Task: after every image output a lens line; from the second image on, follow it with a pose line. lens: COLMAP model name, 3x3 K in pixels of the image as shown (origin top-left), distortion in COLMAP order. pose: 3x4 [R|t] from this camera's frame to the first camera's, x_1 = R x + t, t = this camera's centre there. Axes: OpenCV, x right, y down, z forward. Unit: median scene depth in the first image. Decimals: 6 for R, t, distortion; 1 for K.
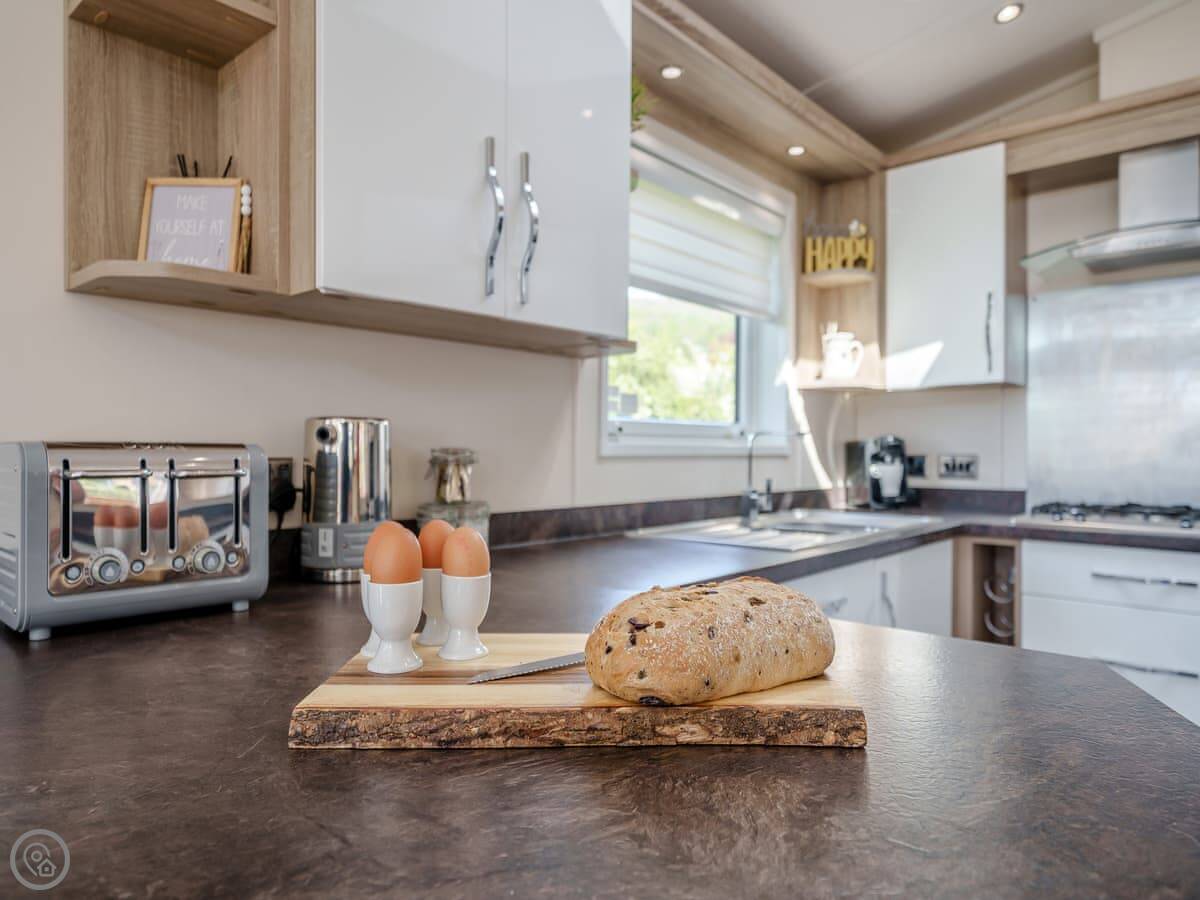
lens RADIAL K [[751.9, 0, 600.0], [0, 751.9, 450.0], [0, 0, 1]] dist [0.003135, -0.000561]
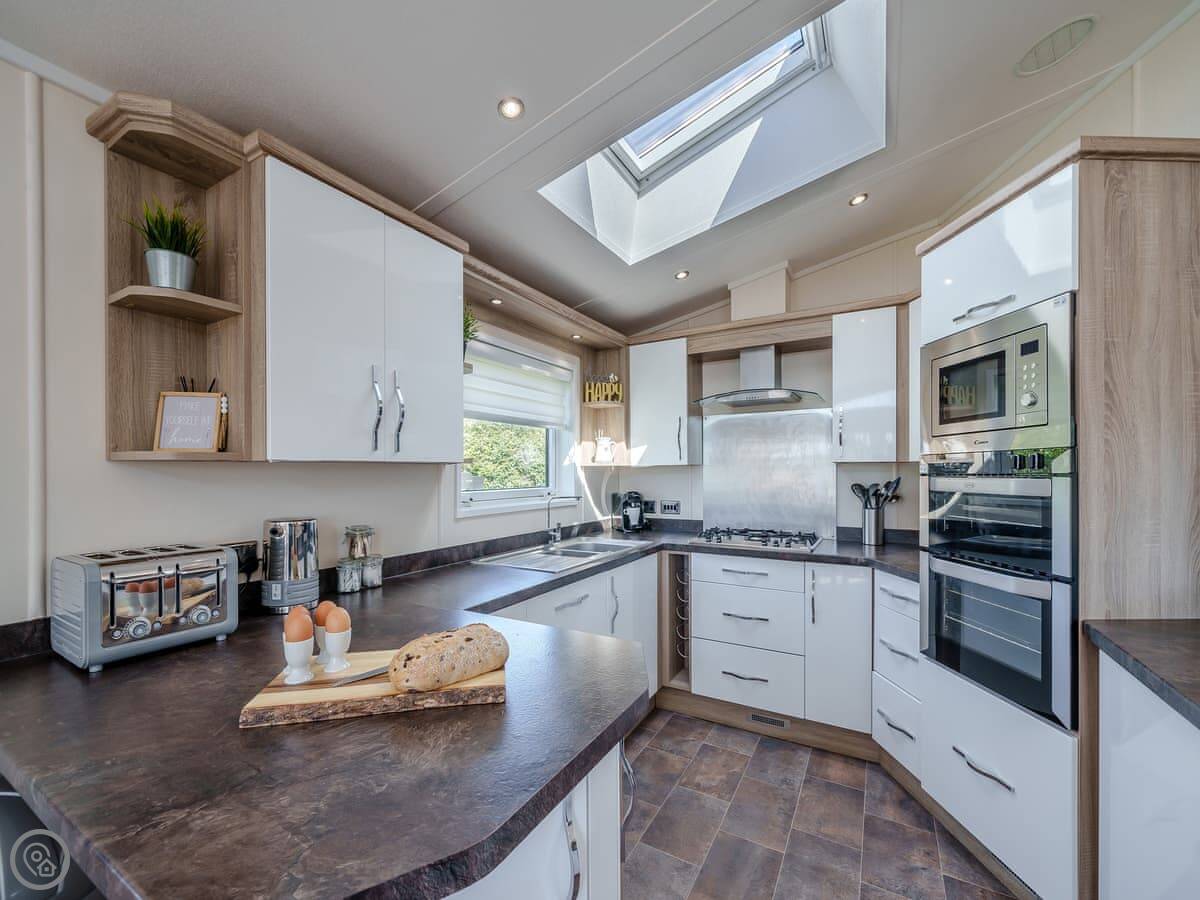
lens RADIAL K [[486.0, 0, 594.9], [0, 486.0, 468.7], [0, 0, 1]] dist [-0.001310, 0.000039]
pose [[0.981170, -0.005604, 0.193064, 0.167635], [0.005731, 0.999984, -0.000101, -0.177198], [-0.193061, 0.001205, 0.981186, -0.296899]]
